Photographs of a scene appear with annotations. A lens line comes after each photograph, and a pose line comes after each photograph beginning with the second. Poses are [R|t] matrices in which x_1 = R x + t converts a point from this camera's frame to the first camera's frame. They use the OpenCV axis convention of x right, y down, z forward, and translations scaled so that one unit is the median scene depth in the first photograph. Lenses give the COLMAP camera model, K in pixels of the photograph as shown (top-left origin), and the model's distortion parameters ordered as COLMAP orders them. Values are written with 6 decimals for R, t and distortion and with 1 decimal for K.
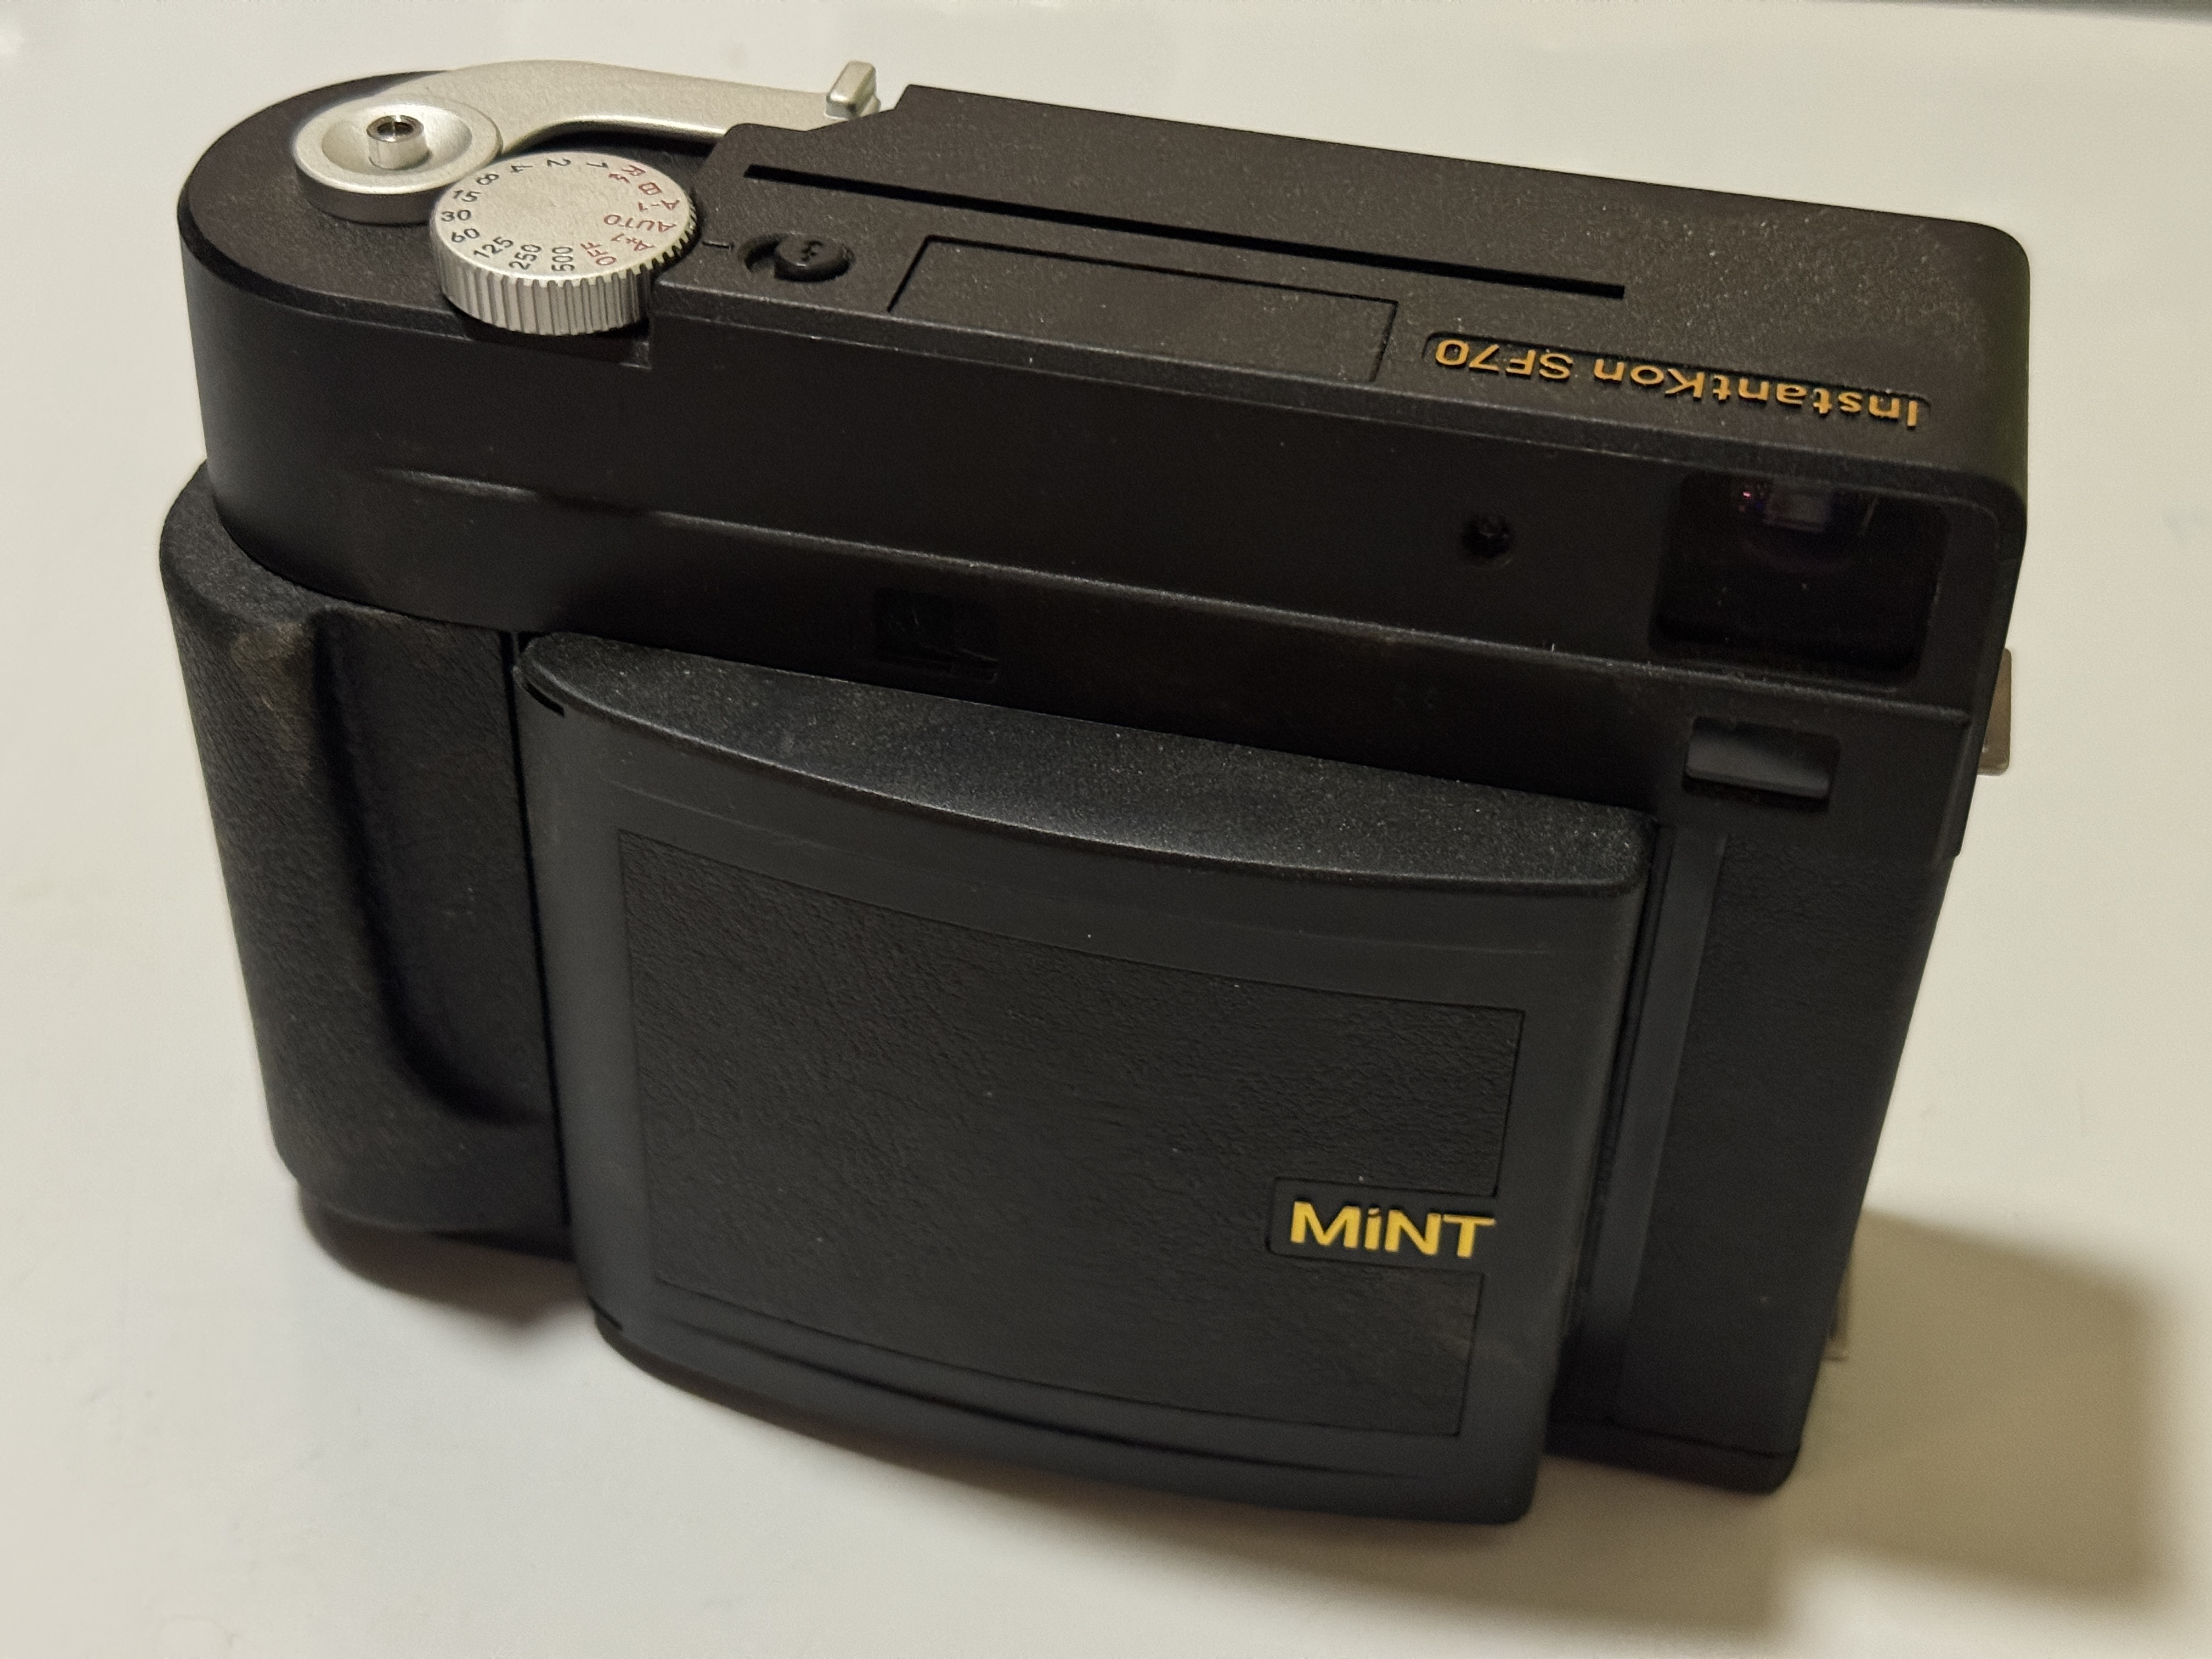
lens RADIAL K [[3201.8, 0, 1115.0], [0, 3201.8, 820.1], [0, 0, 1]] dist [0.106402, 0.000000]
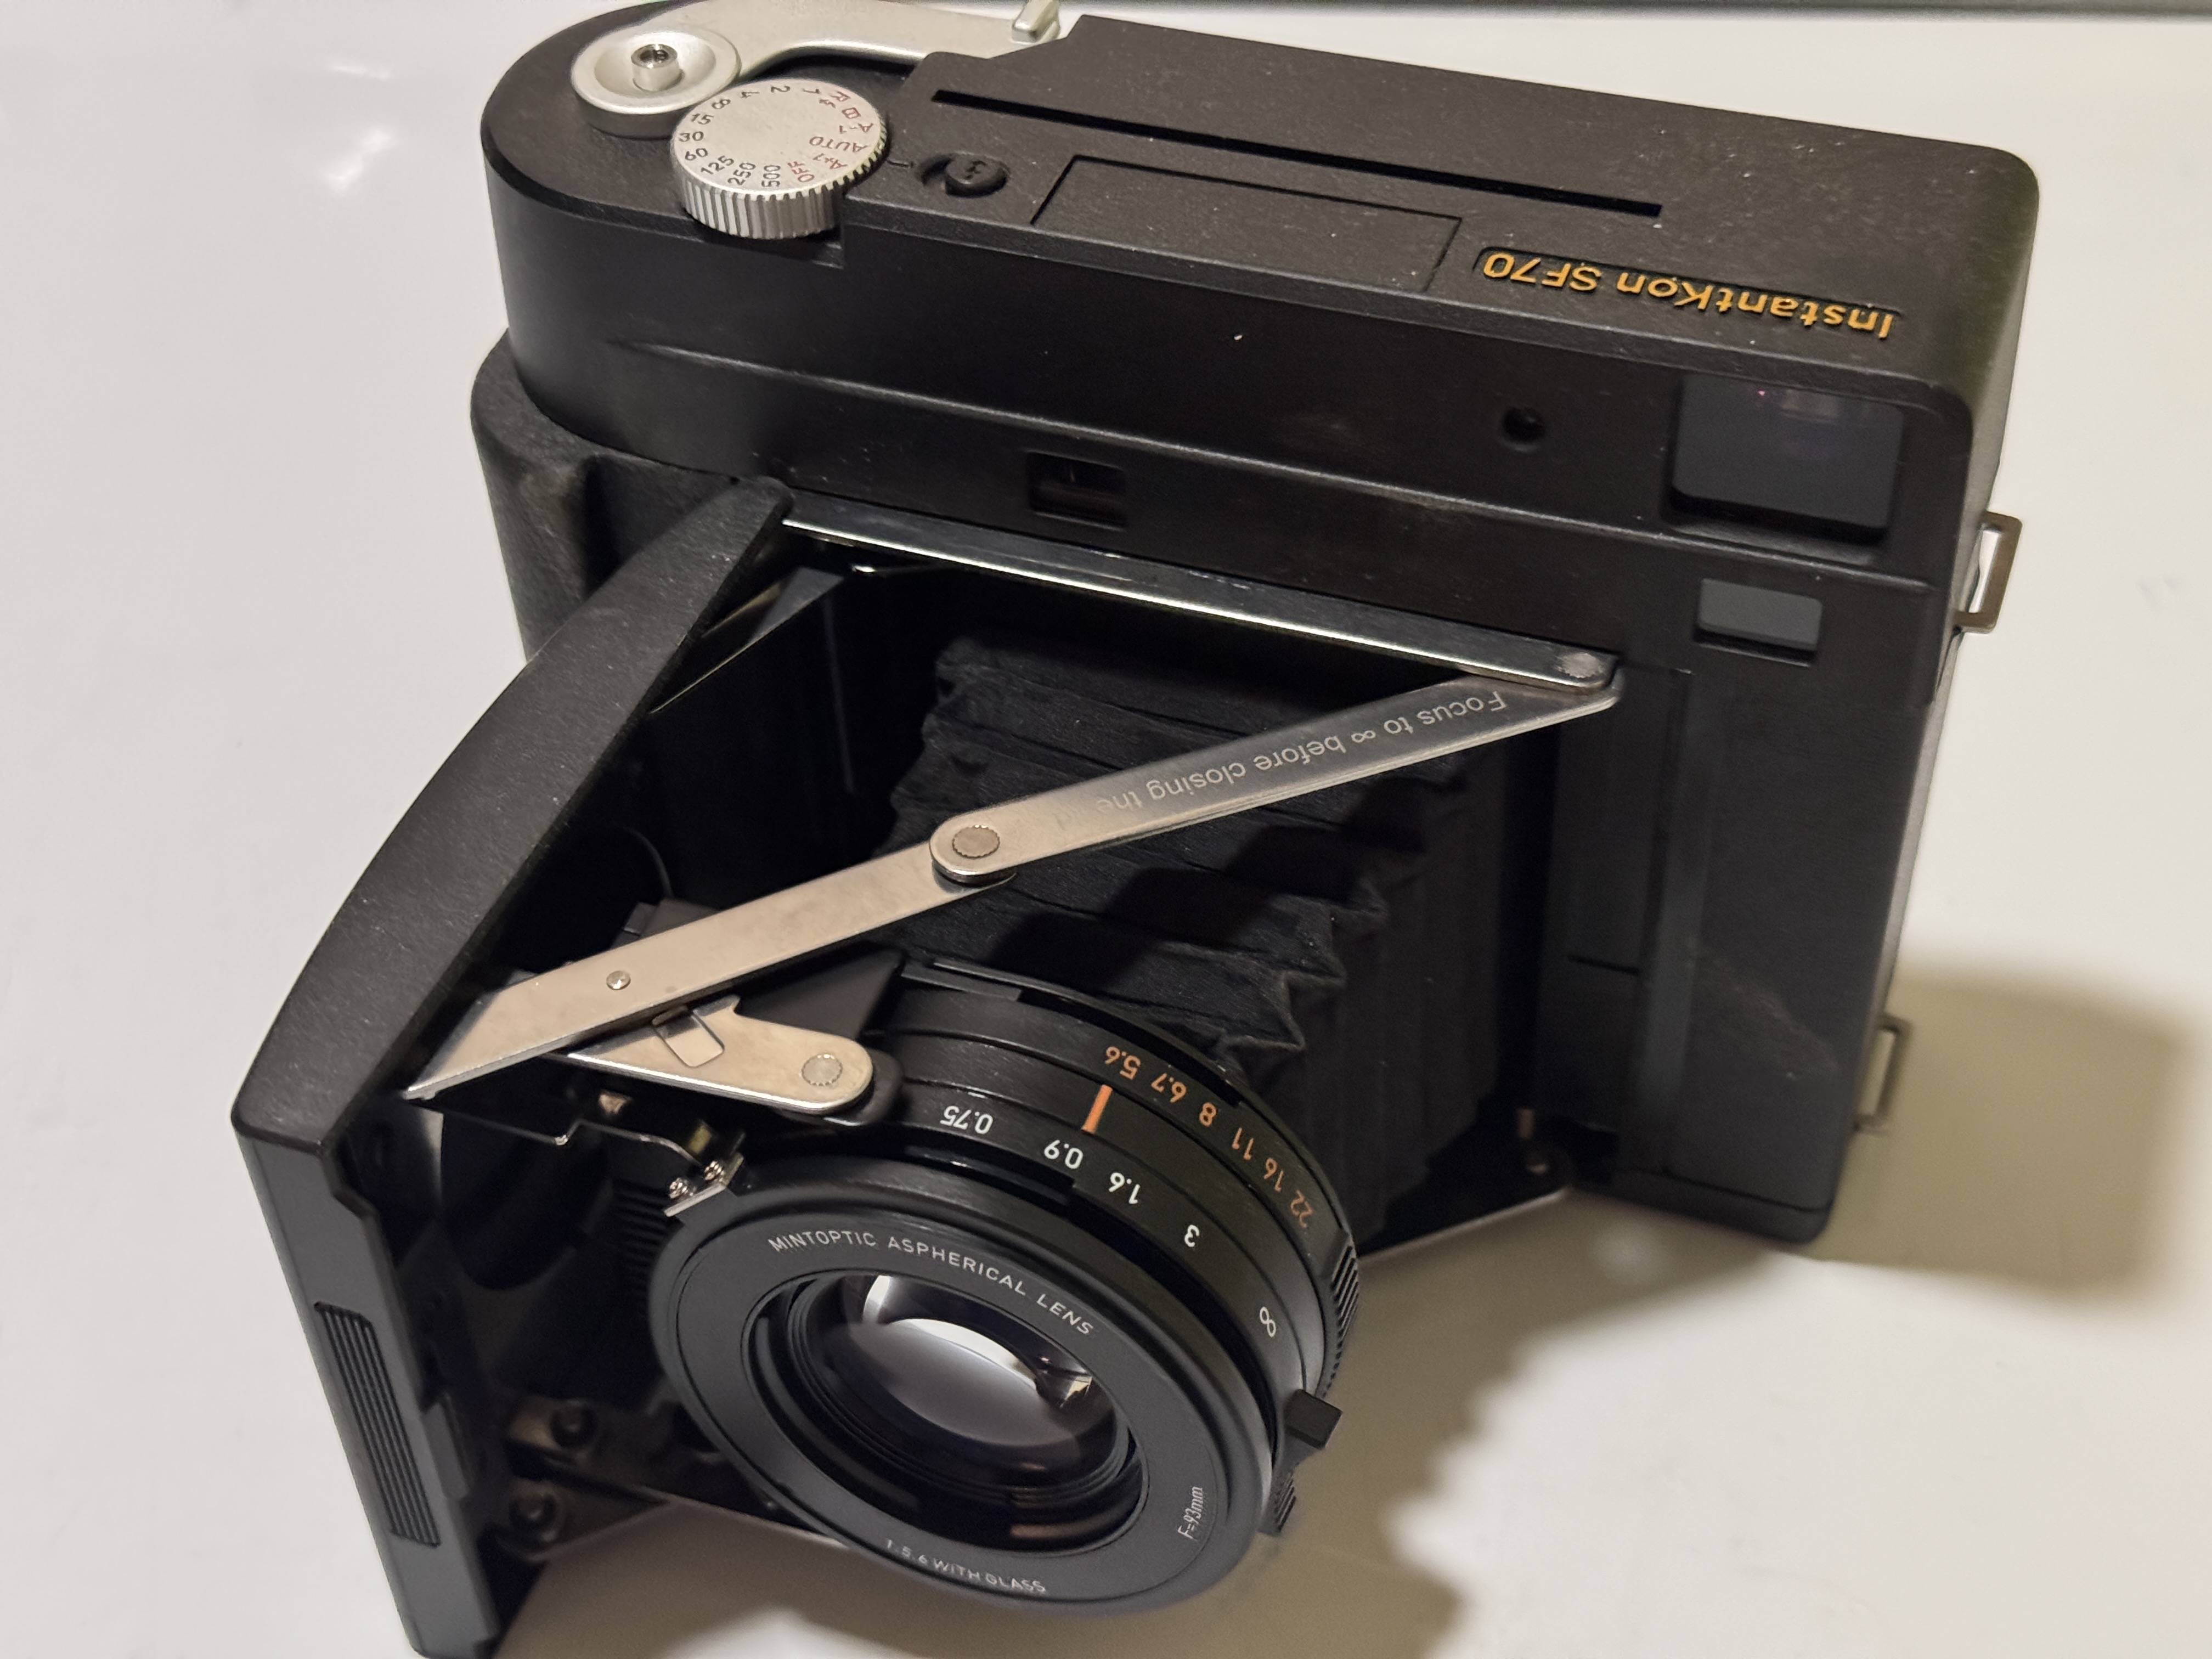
lens RADIAL K [[3201.8, 0, 1102.6], [0, 3201.8, 828.1], [0, 0, 1]] dist [0.106402, 0.000000]
pose [[0.988743, 0.038672, -0.144537, 0.134493], [-0.027317, 0.996442, 0.079736, -0.028718], [0.147106, -0.074890, 0.986281, -0.194363]]
